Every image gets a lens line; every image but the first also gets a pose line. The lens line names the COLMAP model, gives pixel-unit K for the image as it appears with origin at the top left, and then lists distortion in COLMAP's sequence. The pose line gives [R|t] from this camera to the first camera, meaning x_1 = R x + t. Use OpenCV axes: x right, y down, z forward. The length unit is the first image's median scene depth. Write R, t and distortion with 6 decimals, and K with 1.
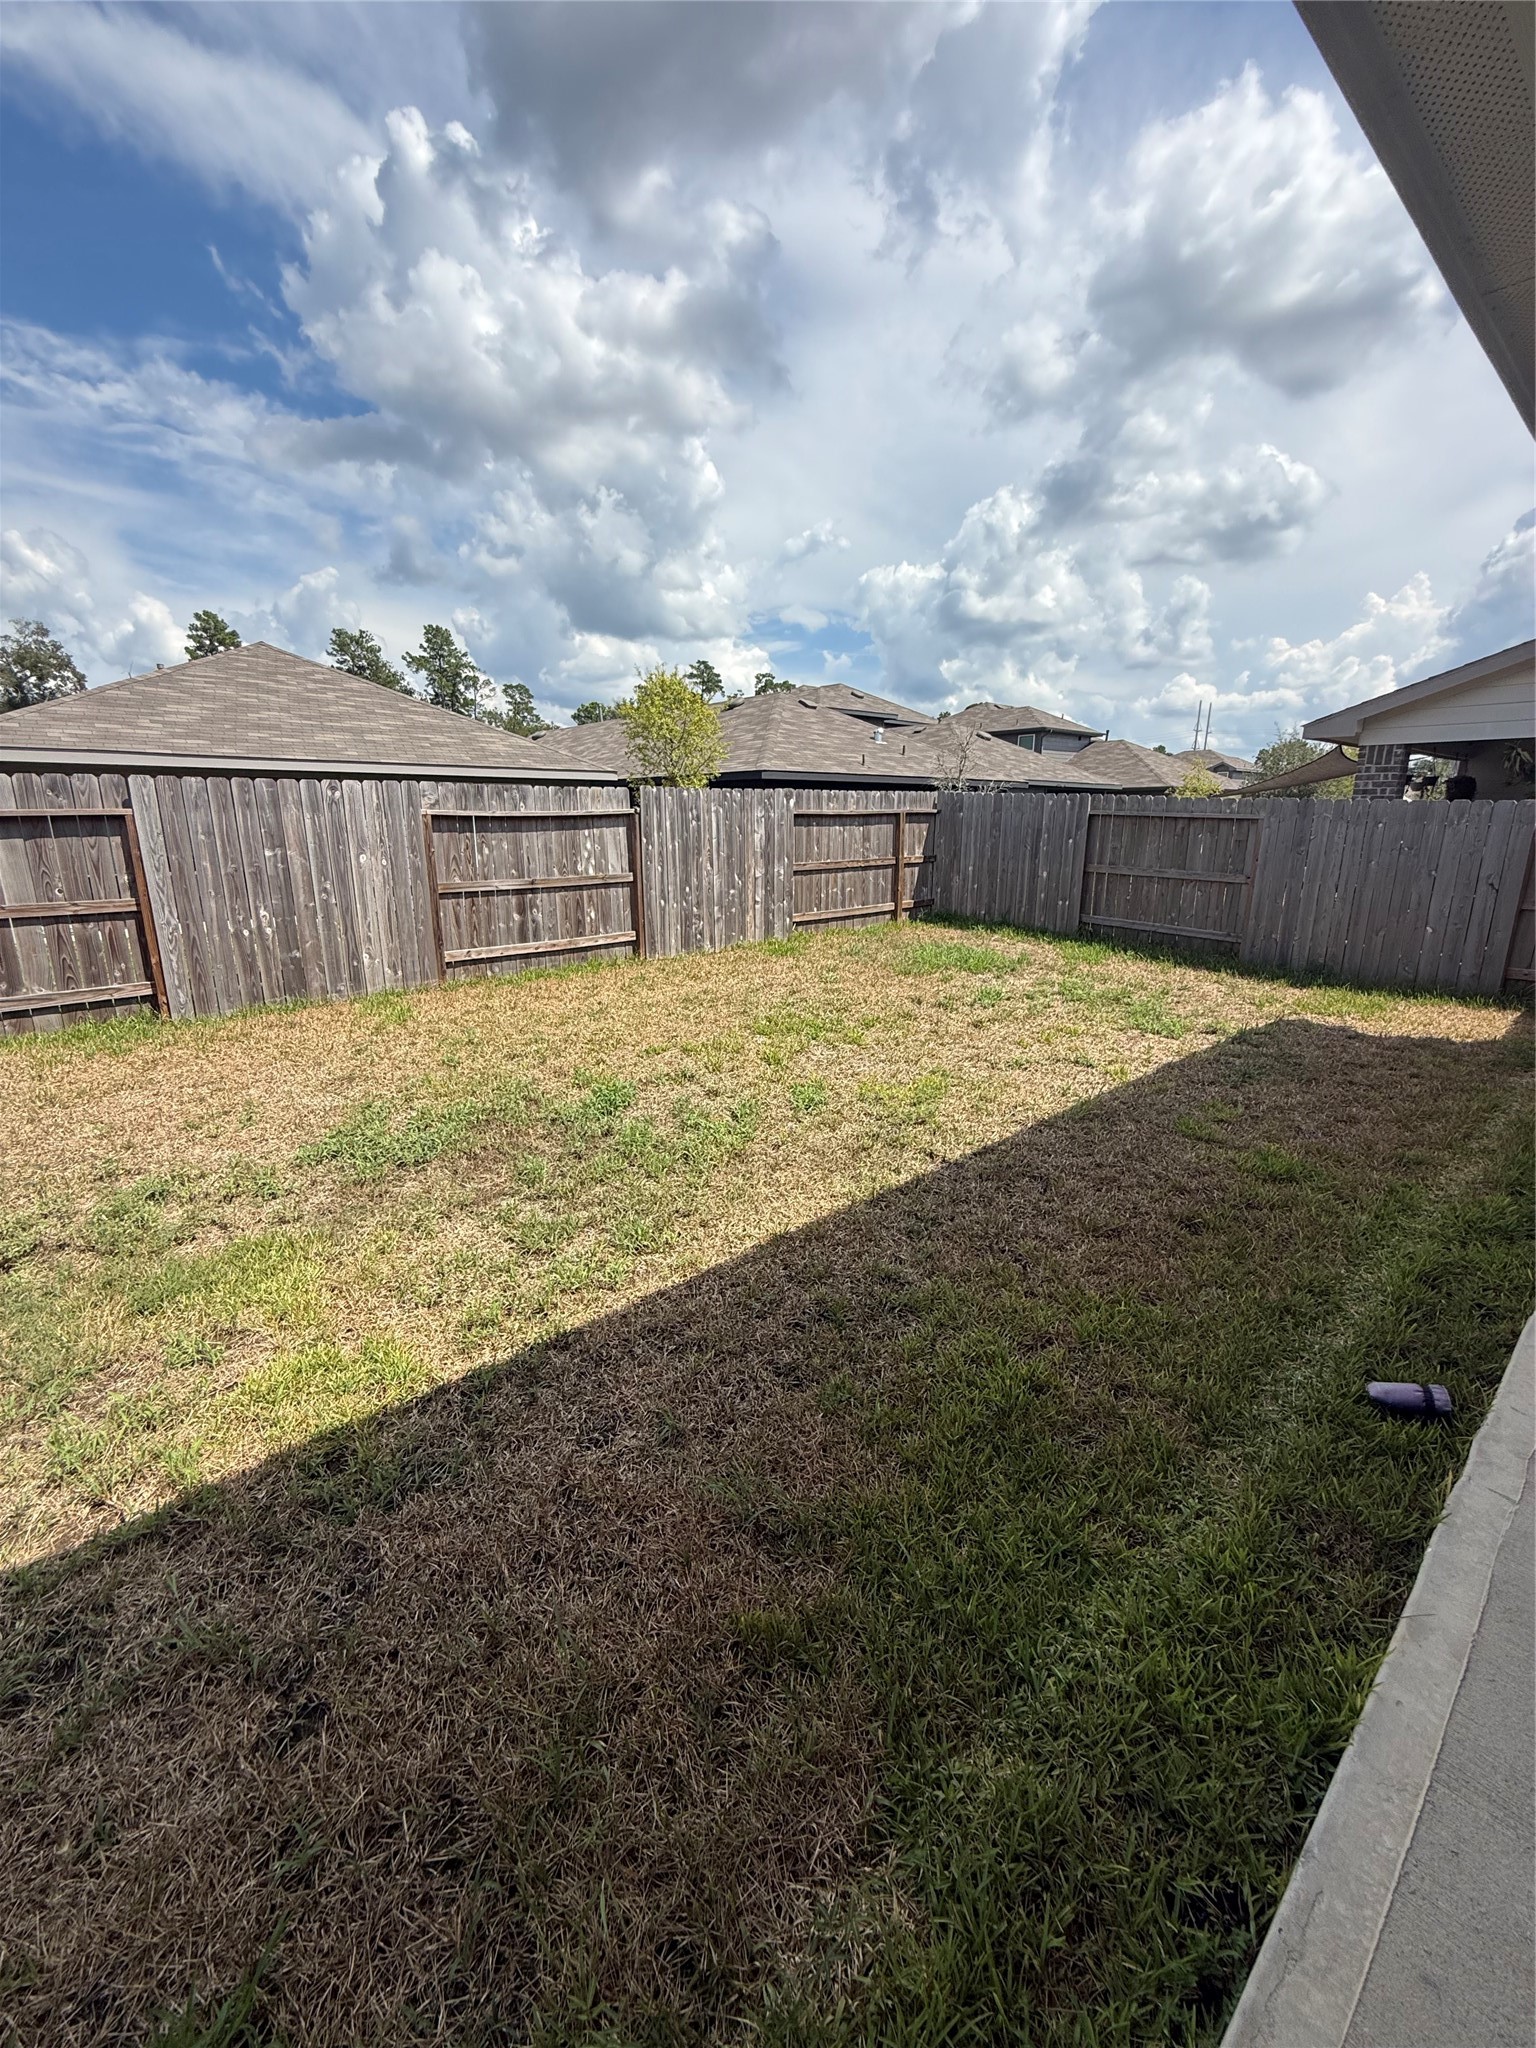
lens RADIAL K [[819.5, 0, 765.7], [0, 819.5, 1023.1], [0, 0, 1]] dist [0.000867, -0.000205]
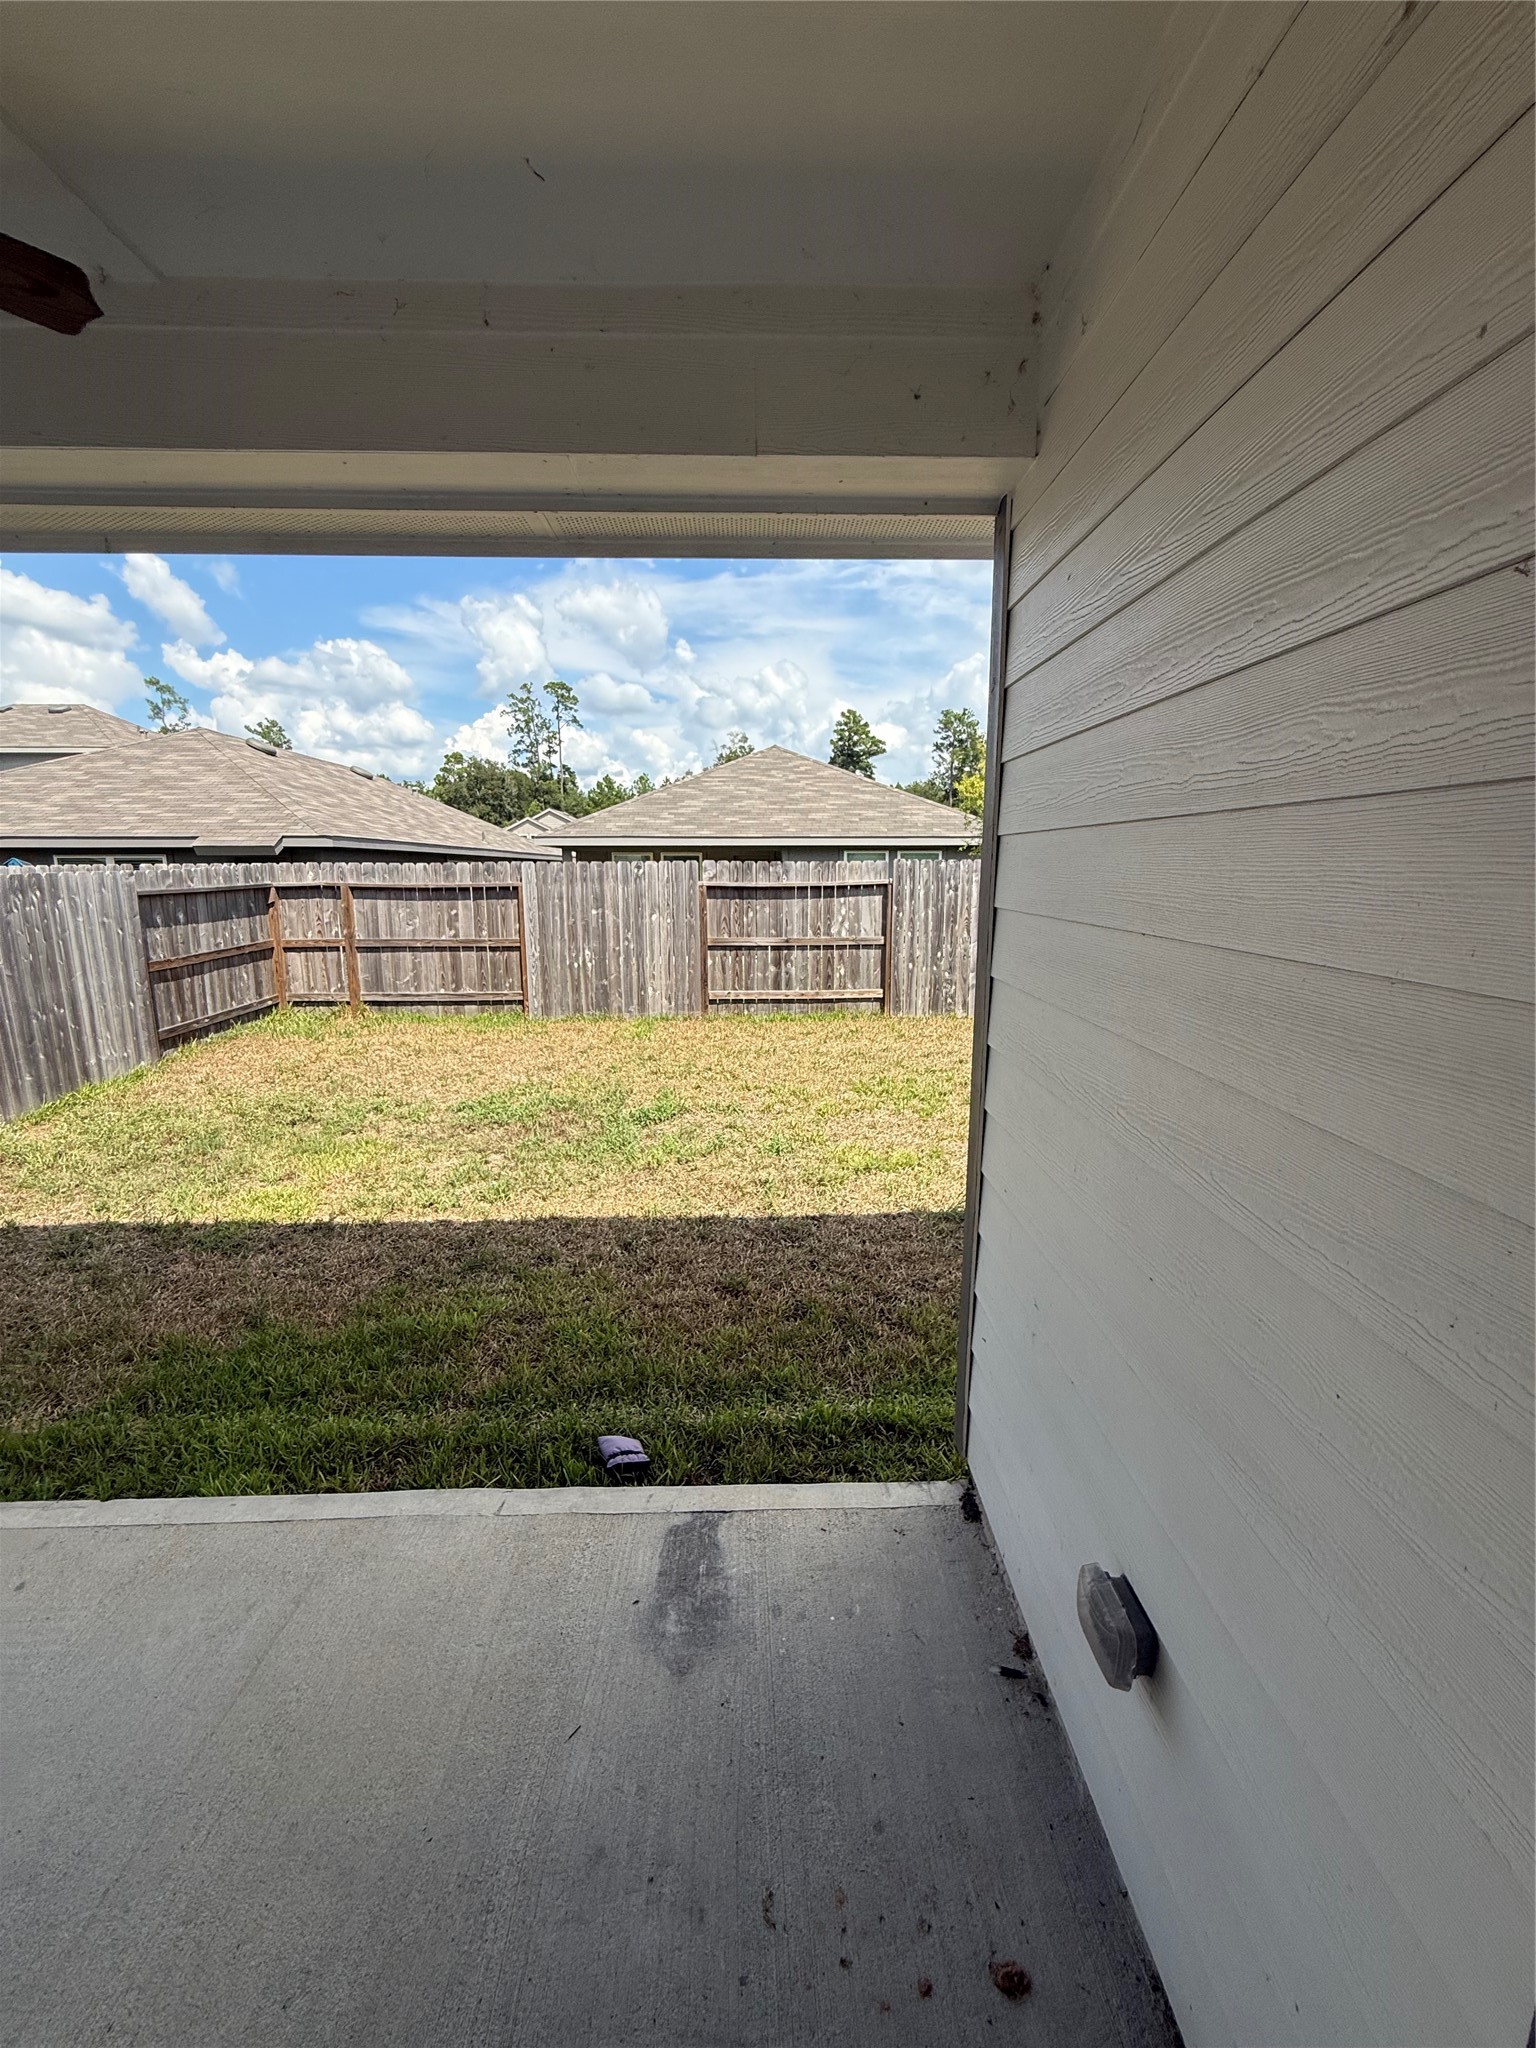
lens RADIAL K [[819.5, 0, 765.1], [0, 819.5, 1018.8], [0, 0, 1]] dist [0.000867, -0.000205]
pose [[0.771417, 0.111538, -0.626478, 0.456094], [-0.153974, 0.987980, -0.013696, -0.038101], [0.617420, 0.107027, 0.779319, 0.060895]]
